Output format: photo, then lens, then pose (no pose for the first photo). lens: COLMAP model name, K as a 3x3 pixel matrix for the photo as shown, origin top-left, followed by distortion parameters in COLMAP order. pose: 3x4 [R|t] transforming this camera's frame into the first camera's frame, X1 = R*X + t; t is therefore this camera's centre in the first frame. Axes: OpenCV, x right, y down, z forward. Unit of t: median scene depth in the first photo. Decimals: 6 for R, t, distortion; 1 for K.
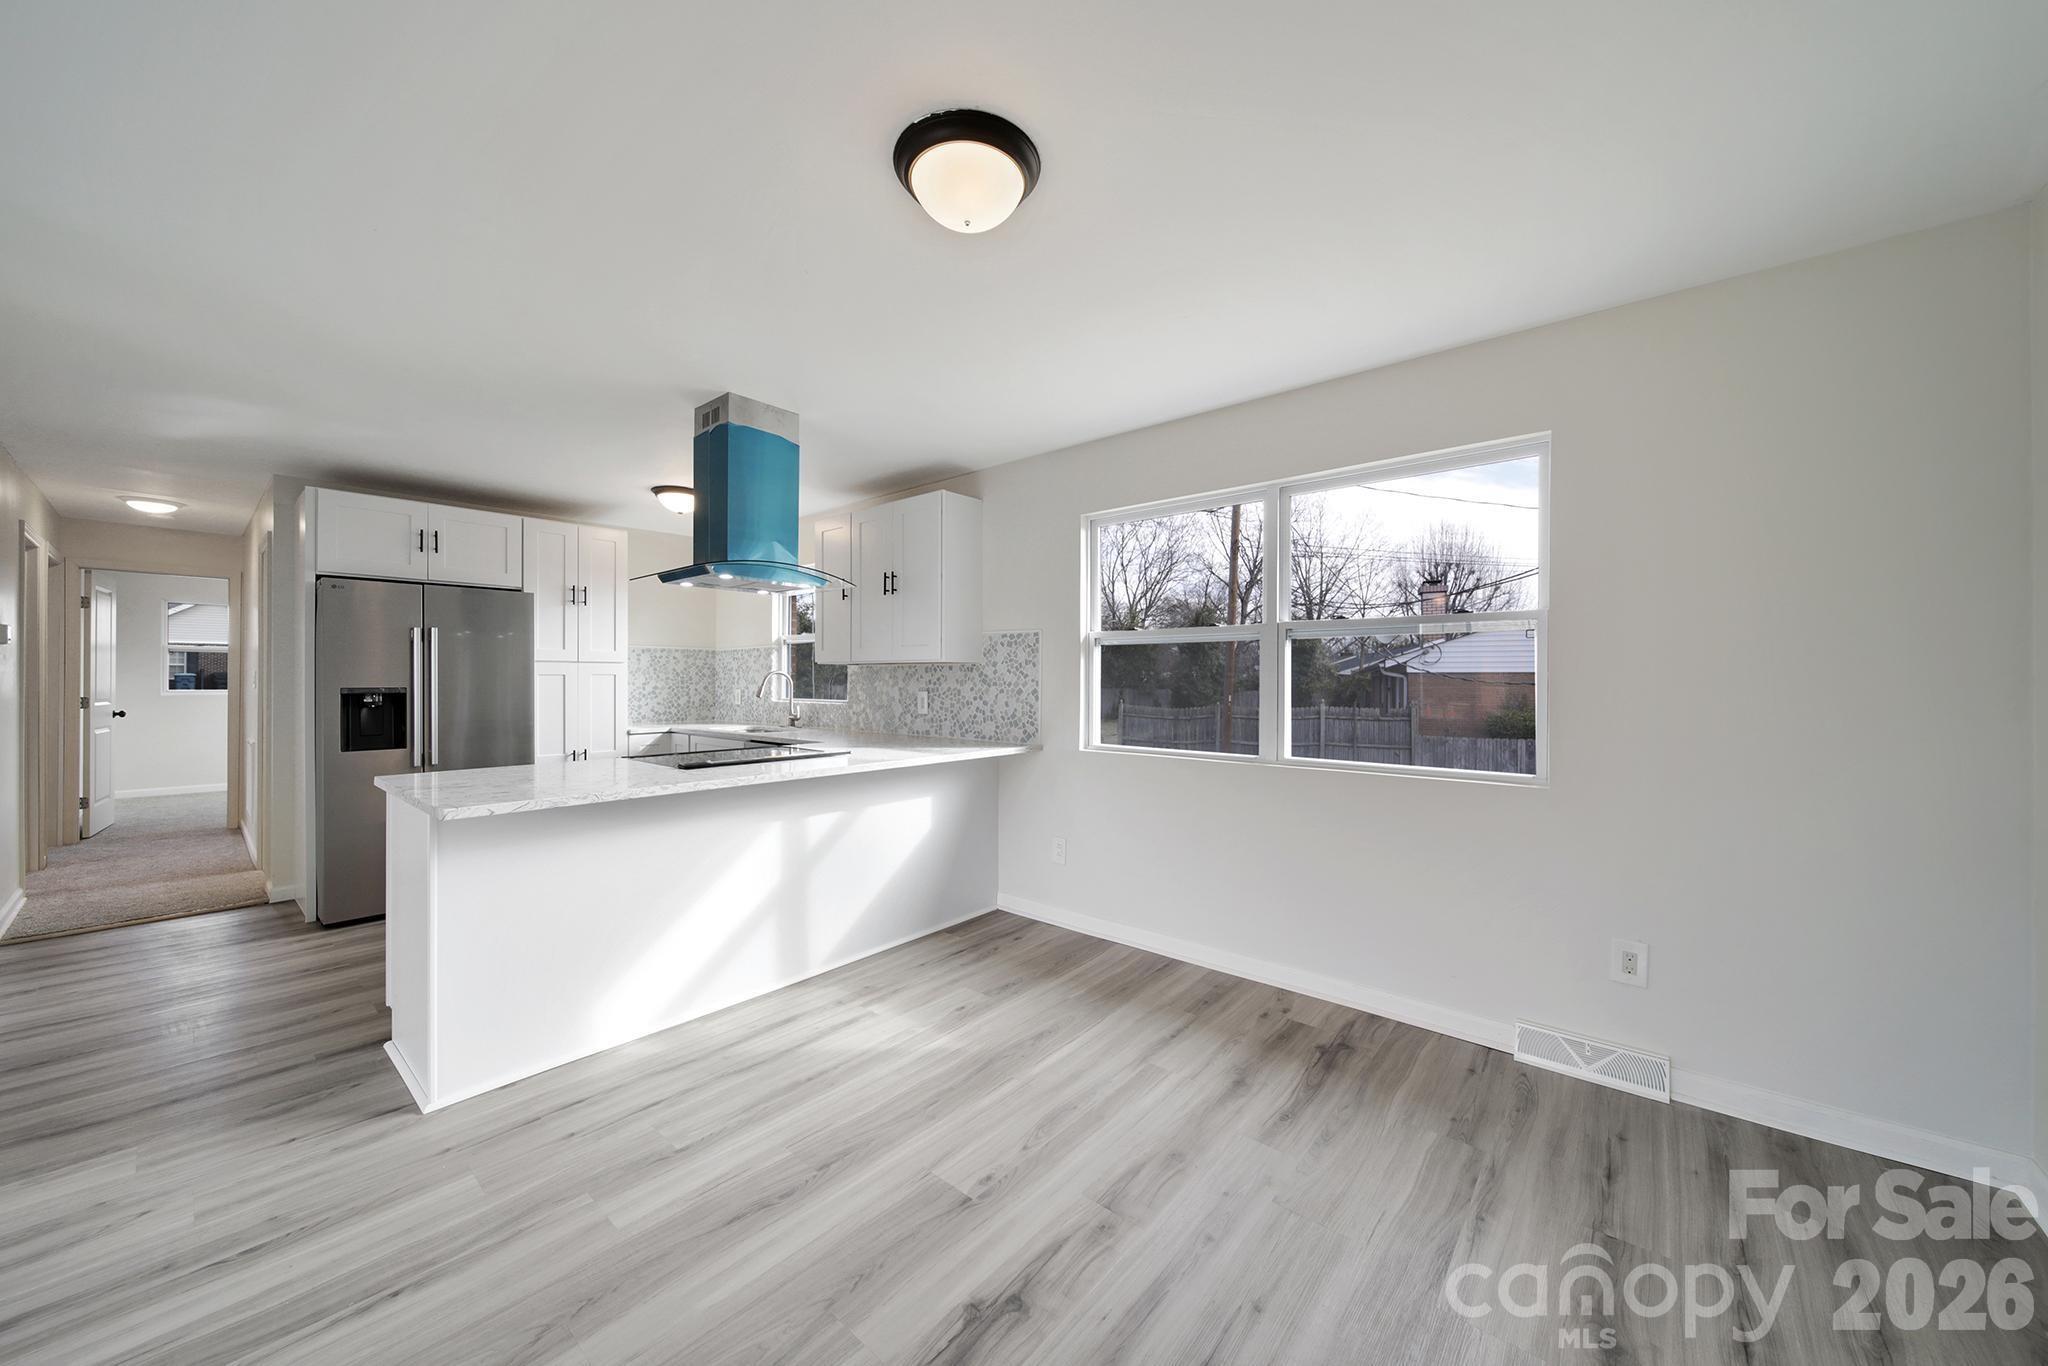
lens RADIAL K [[726.9, 0, 1021.1], [0, 726.9, 682.8], [0, 0, 1]] dist [-0.005907, -0.000569]
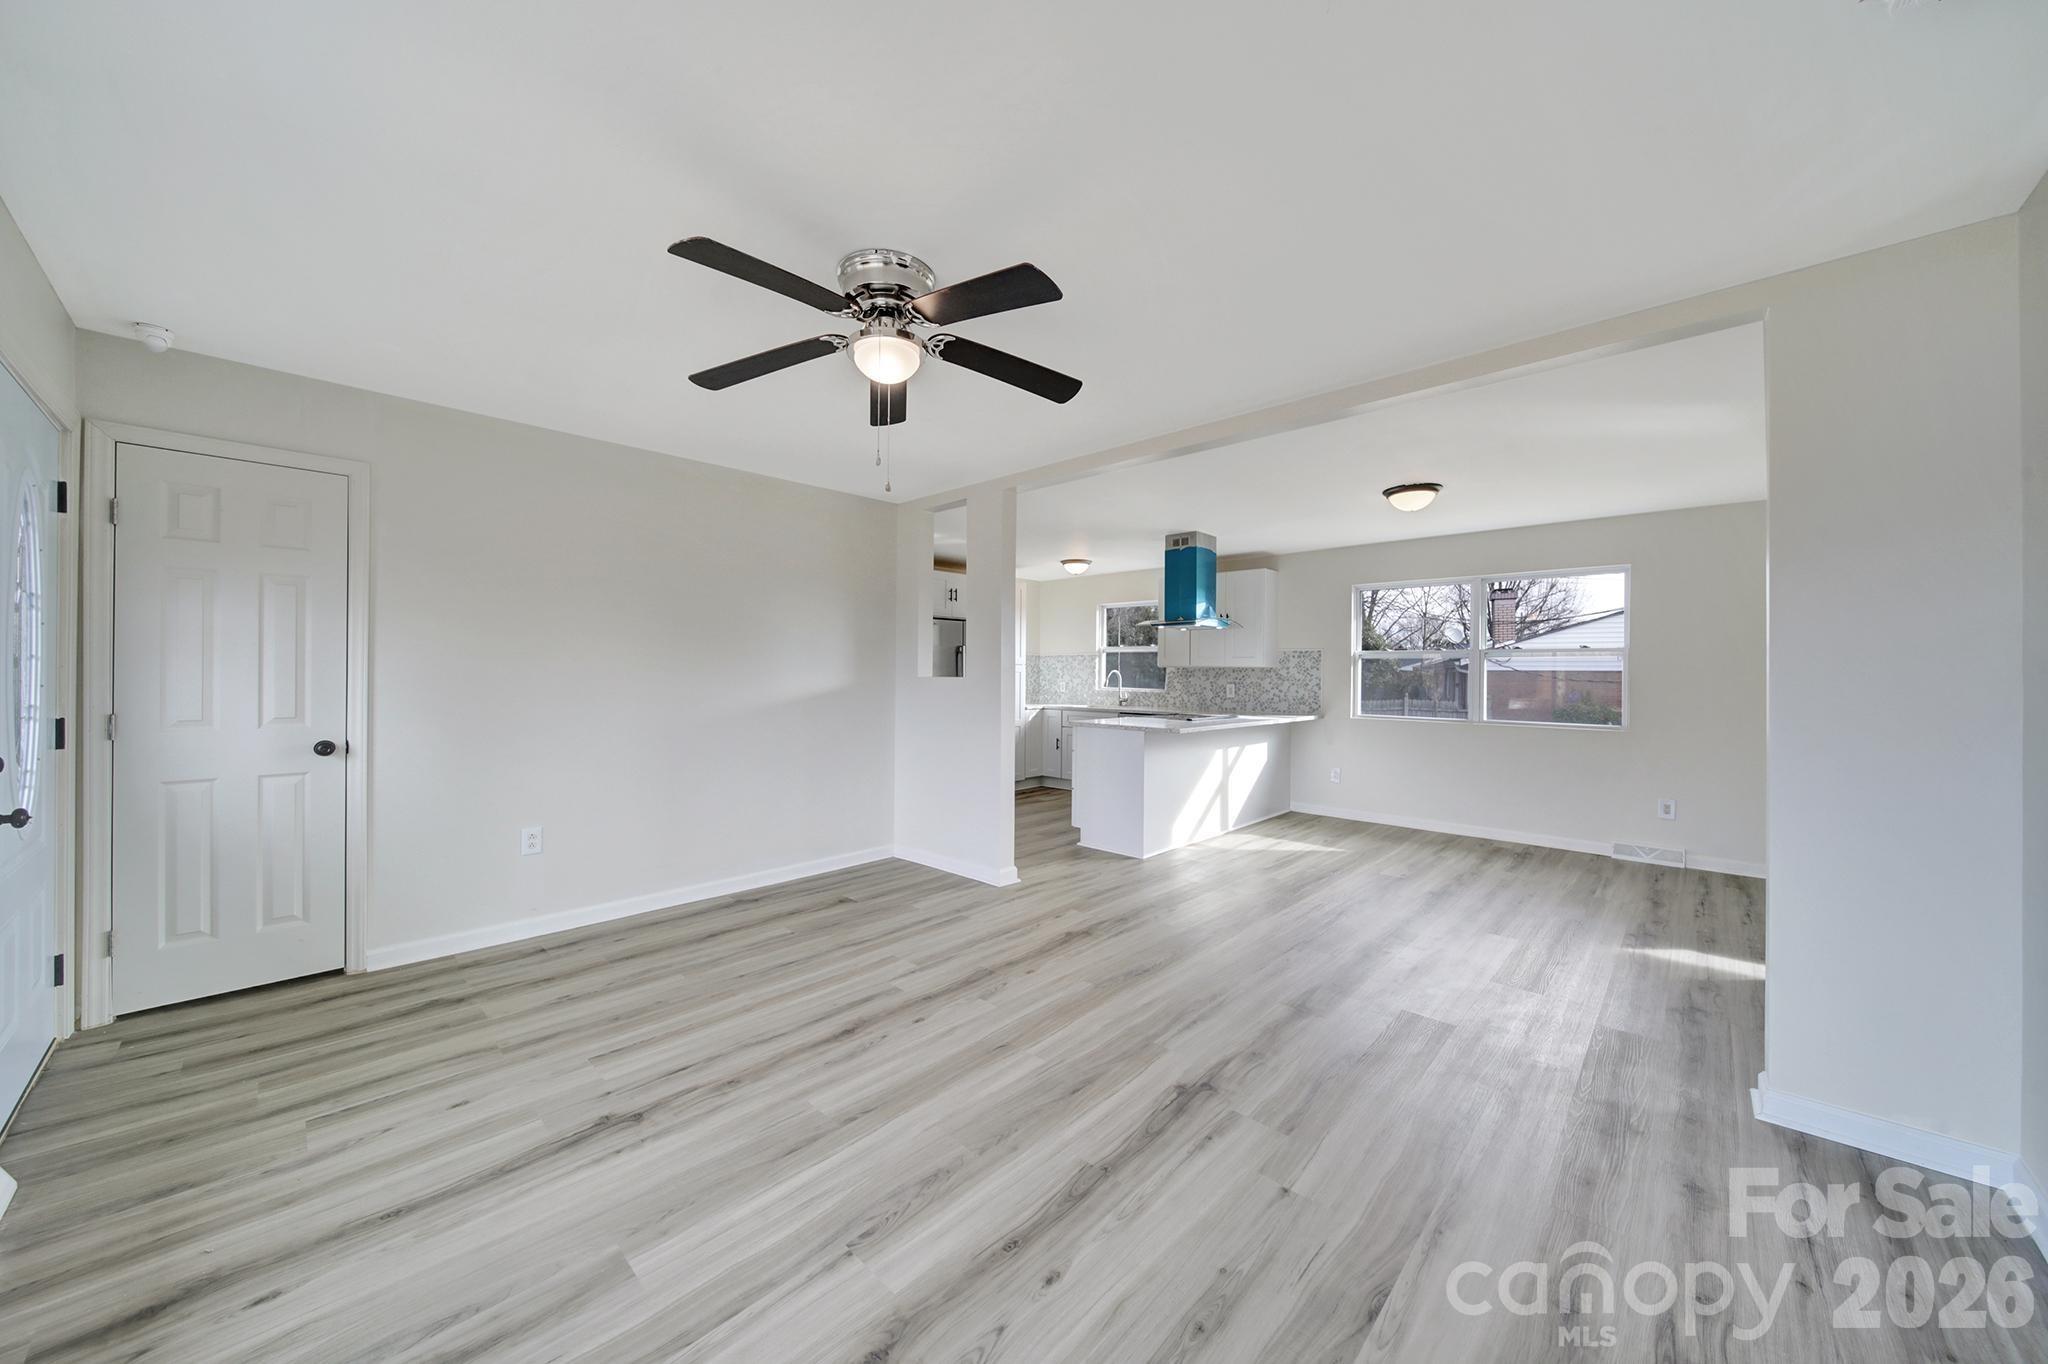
lens RADIAL K [[726.9, 0, 1022.9], [0, 726.9, 675.6], [0, 0, 1]] dist [-0.005907, -0.000569]
pose [[0.998915, 0.006391, -0.046124, -0.601815], [-0.006423, 0.999979, -0.000558, -0.003531], [0.046120, 0.000854, 0.998936, -0.763147]]
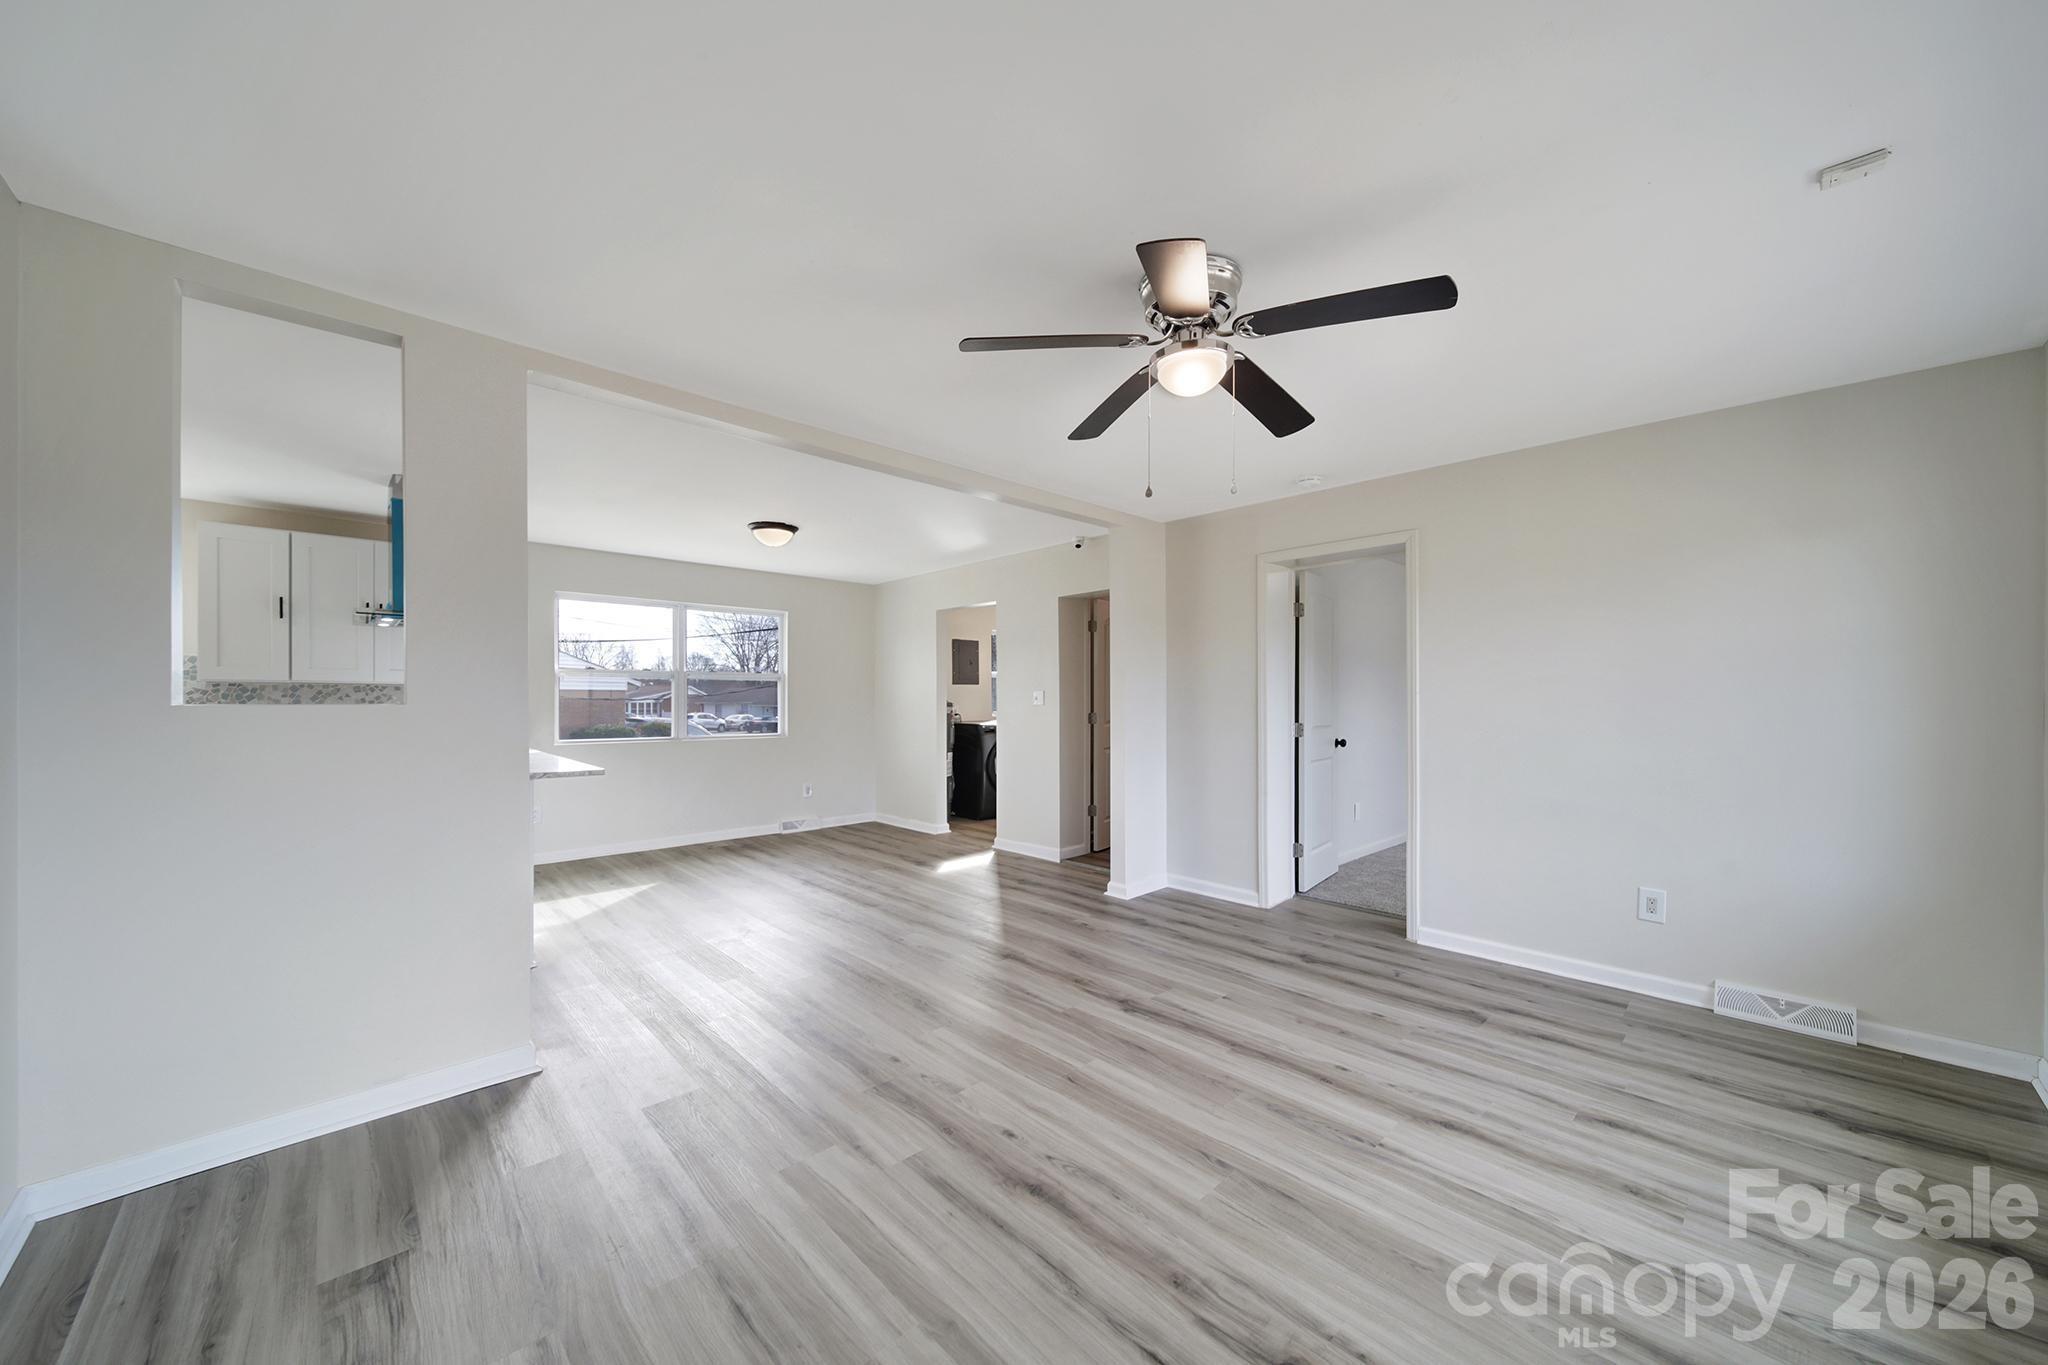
lens RADIAL K [[726.9, 0, 1051.2], [0, 726.9, 656.6], [0, 0, 1]] dist [-0.005907, -0.000569]
pose [[0.078192, 0.053423, 0.995506, -1.304424], [0.004367, 0.998535, -0.053929, -0.004020], [-0.996929, 0.008564, 0.077844, -0.141262]]
